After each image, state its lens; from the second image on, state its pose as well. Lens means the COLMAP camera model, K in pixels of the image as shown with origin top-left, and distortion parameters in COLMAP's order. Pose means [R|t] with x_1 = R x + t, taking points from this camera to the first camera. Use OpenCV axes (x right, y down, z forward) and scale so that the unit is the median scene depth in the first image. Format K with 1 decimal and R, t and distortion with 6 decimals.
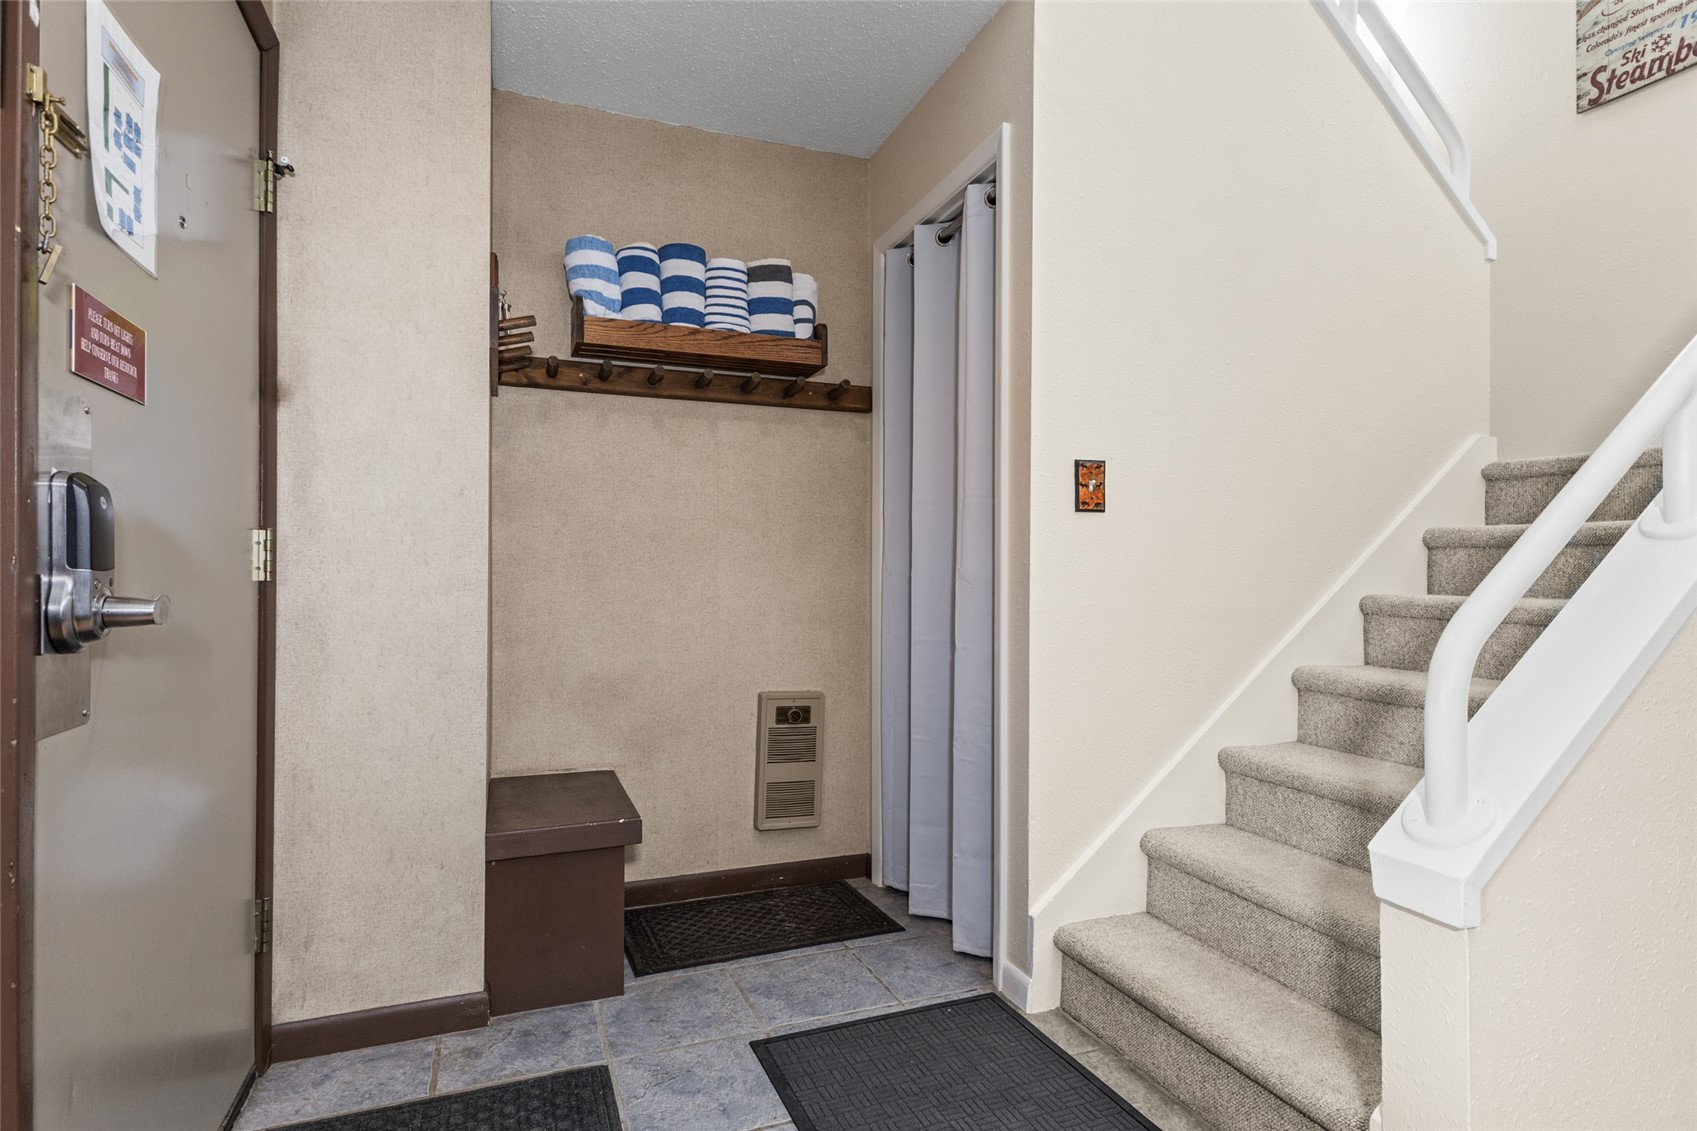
lens RADIAL K [[873.5, 0, 848.8], [0, 873.5, 570.7], [0, 0, 1]] dist [0.000564, -0.000133]
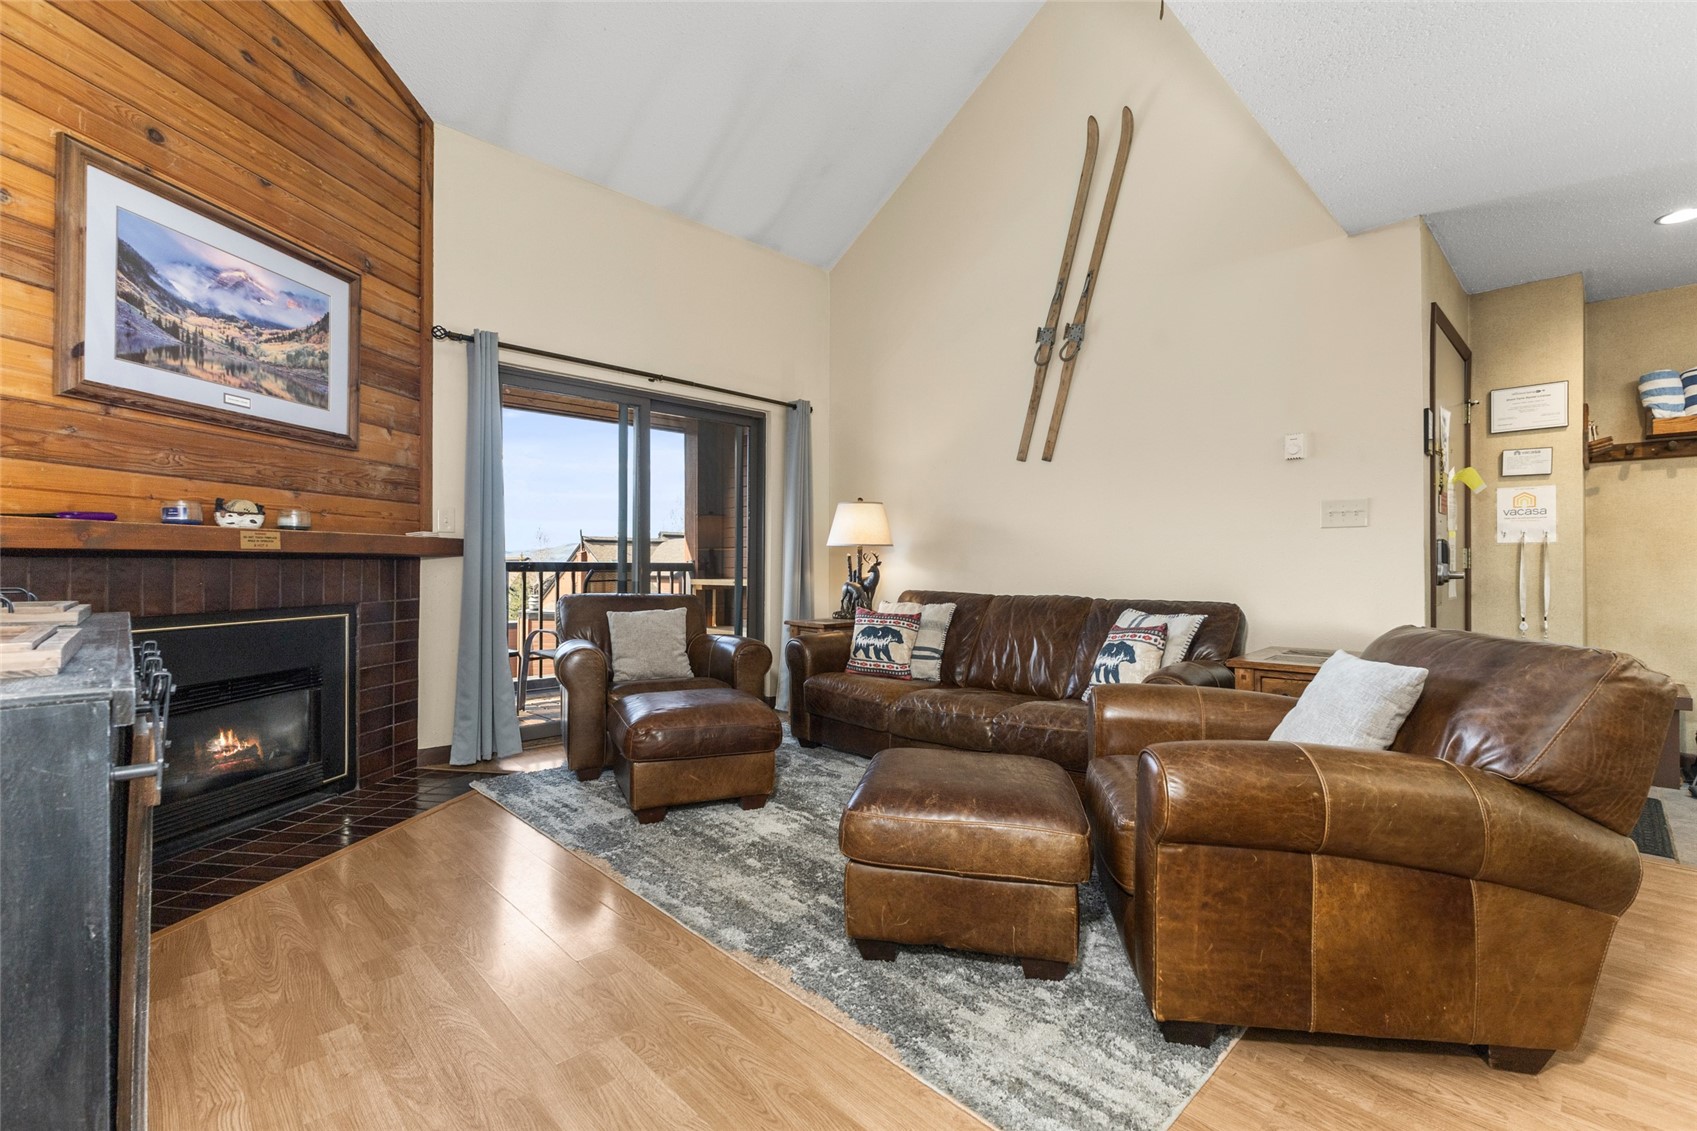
lens RADIAL K [[735.1, 0, 850.7], [0, 735.1, 562.0], [0, 0, 1]] dist [0.002046, -0.000131]
pose [[0.386554, -0.008398, -0.922229, 0.437397], [0.004180, 0.999964, -0.007354, 0.000690], [0.922257, -0.001012, 0.386575, -1.062046]]
